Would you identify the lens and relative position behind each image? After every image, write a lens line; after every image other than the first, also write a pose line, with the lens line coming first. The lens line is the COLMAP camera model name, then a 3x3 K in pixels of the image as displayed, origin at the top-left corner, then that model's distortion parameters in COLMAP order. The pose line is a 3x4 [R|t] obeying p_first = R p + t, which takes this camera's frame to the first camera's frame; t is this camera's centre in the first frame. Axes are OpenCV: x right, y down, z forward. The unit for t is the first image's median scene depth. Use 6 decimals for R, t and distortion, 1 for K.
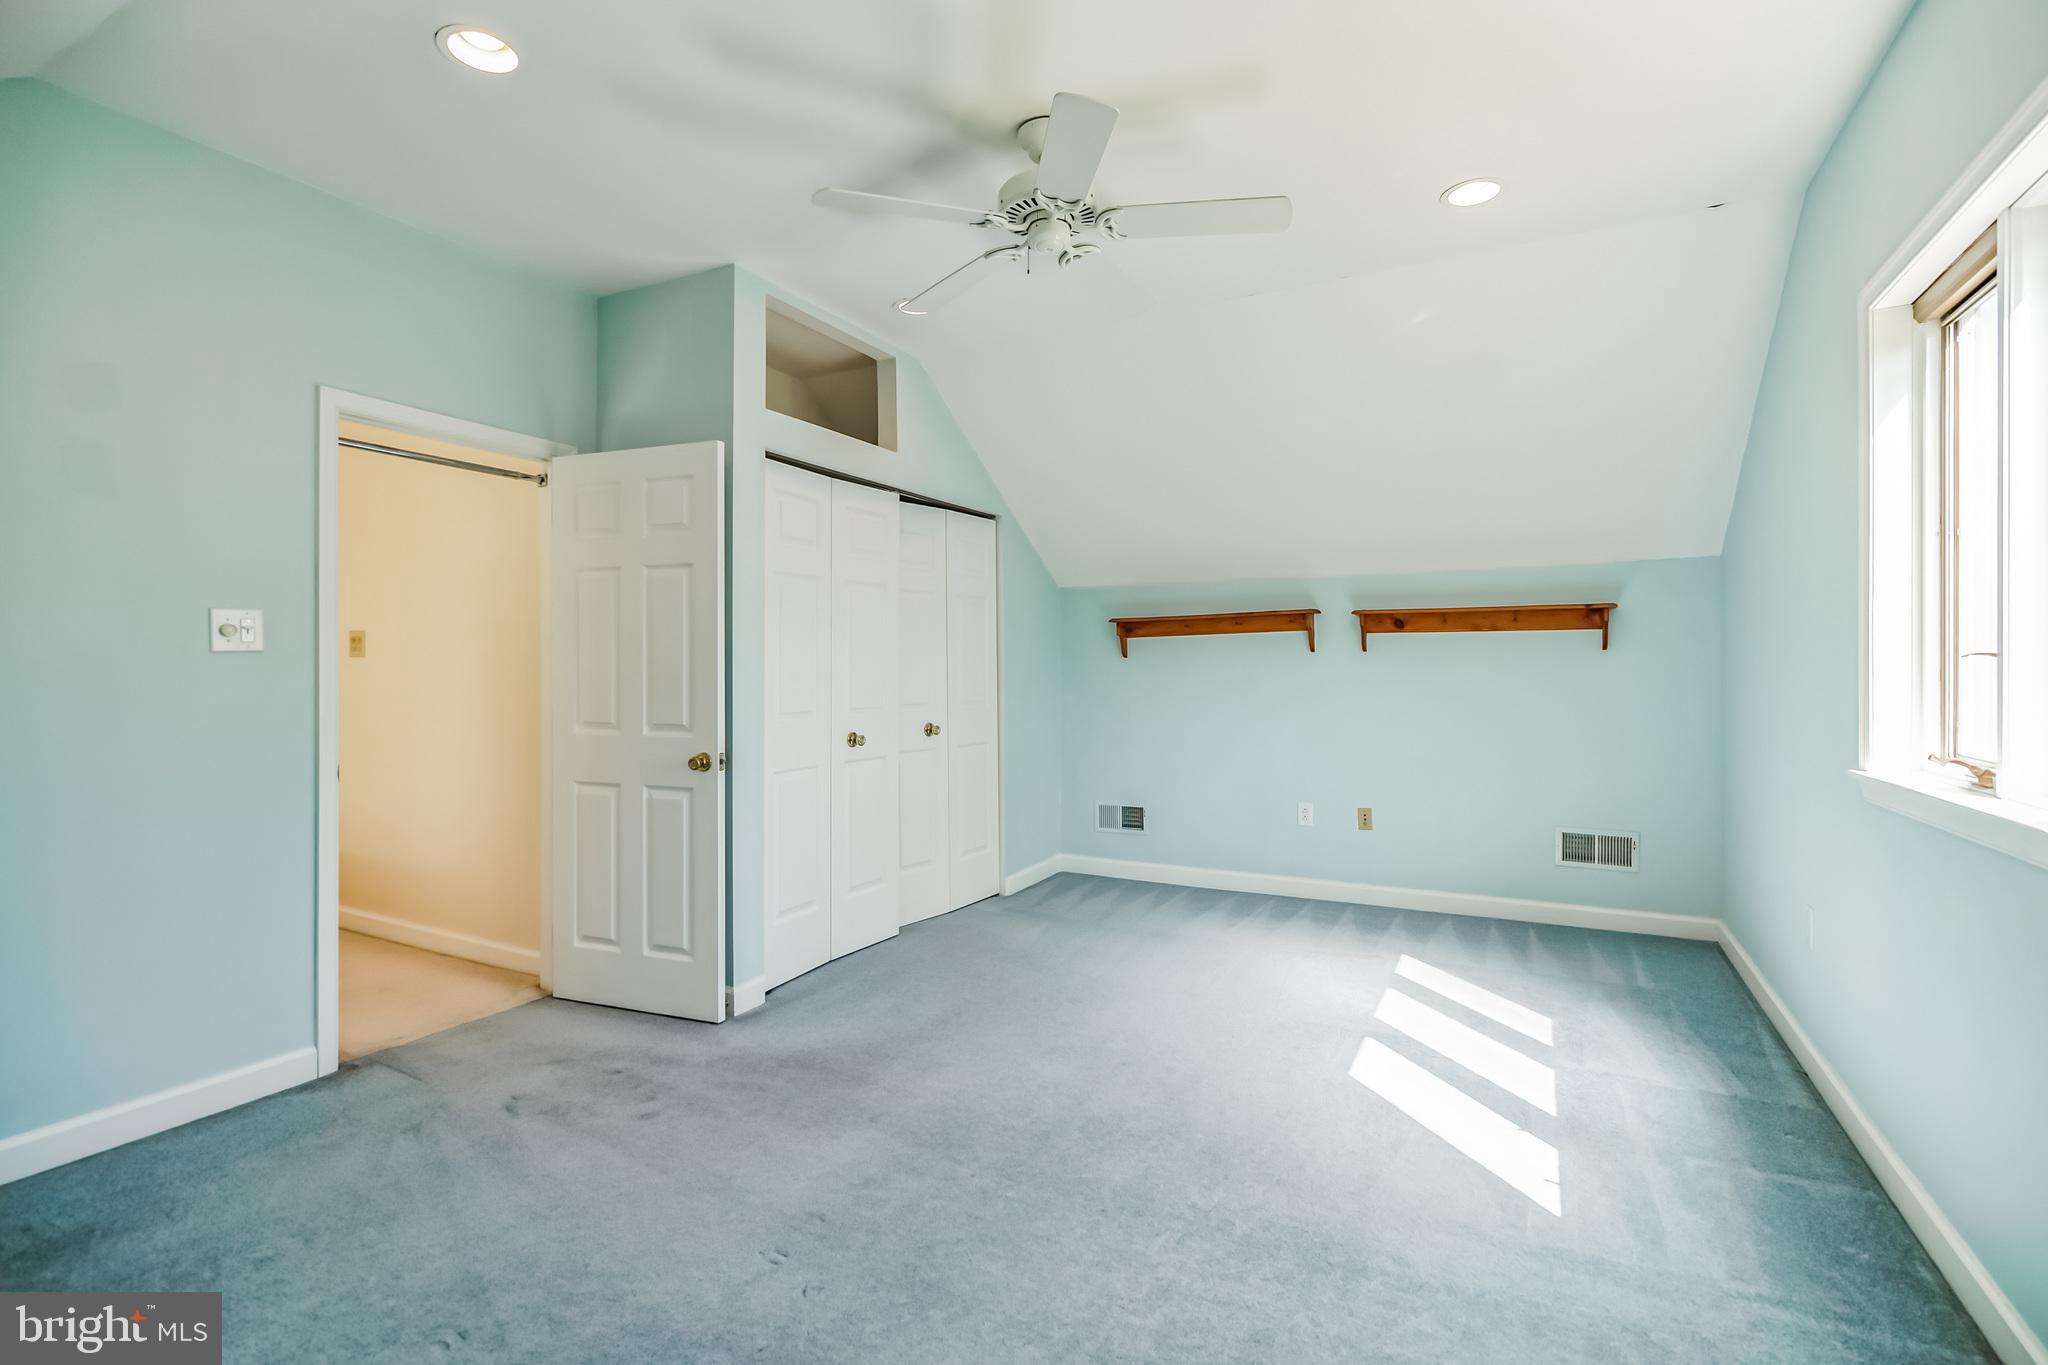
lens RADIAL K [[947.4, 0, 1024.0], [0, 947.4, 682.5], [0, 0, 1]] dist [-0.002054, -0.000848]
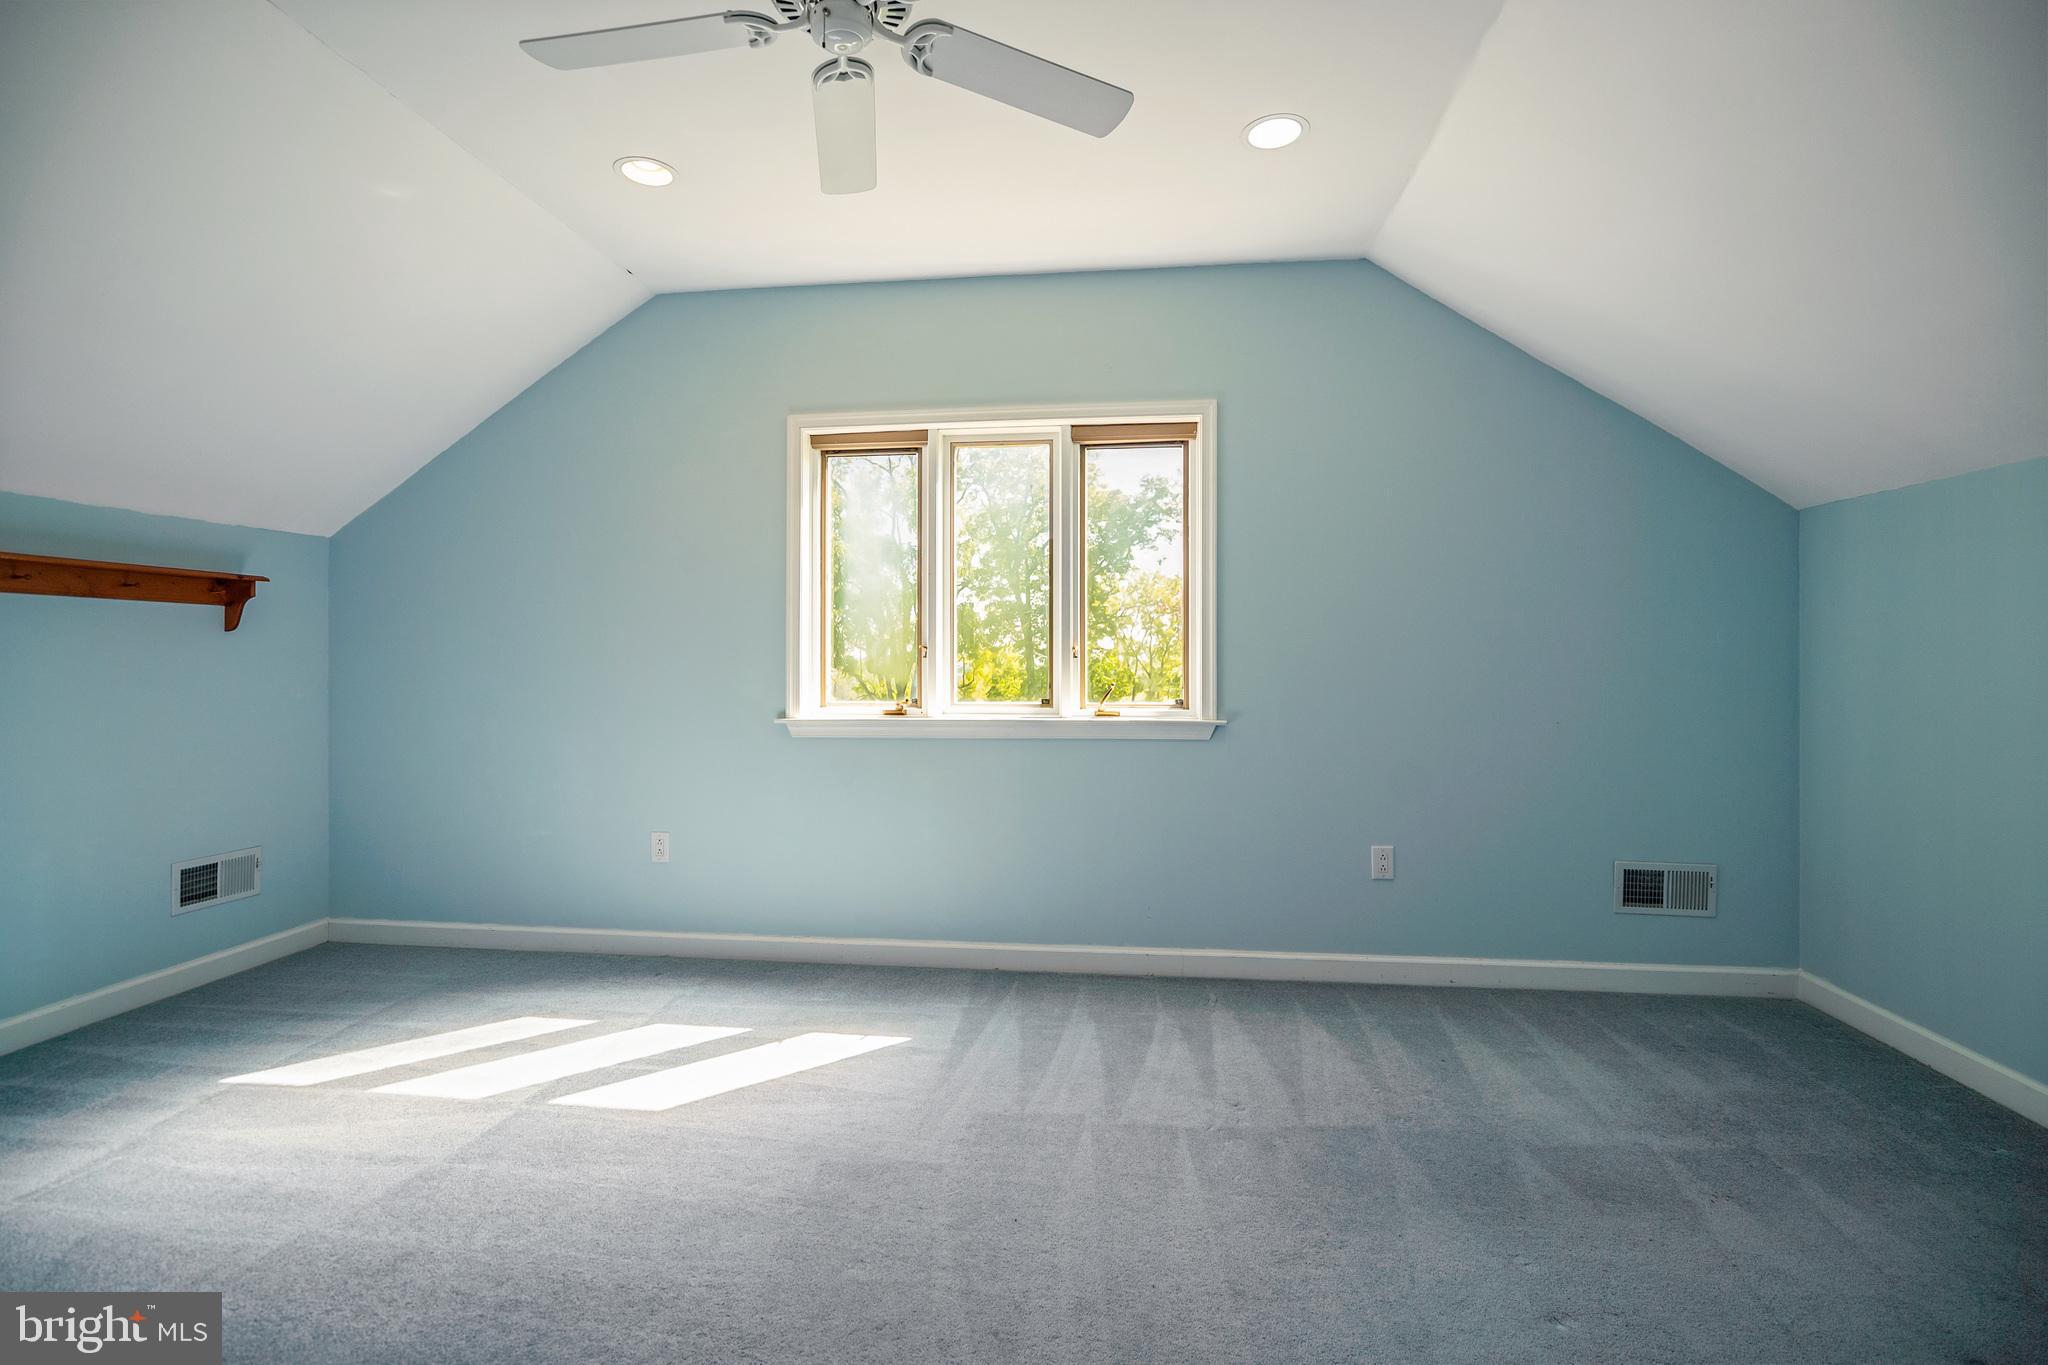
lens RADIAL K [[908.6, 0, 1047.7], [0, 908.6, 678.1], [0, 0, 1]] dist [-0.001506, 0.000665]
pose [[-0.369833, -0.019694, 0.928890, -0.494440], [0.014323, 0.999536, 0.026894, -0.006991], [-0.928988, 0.023251, -0.369379, 0.840031]]
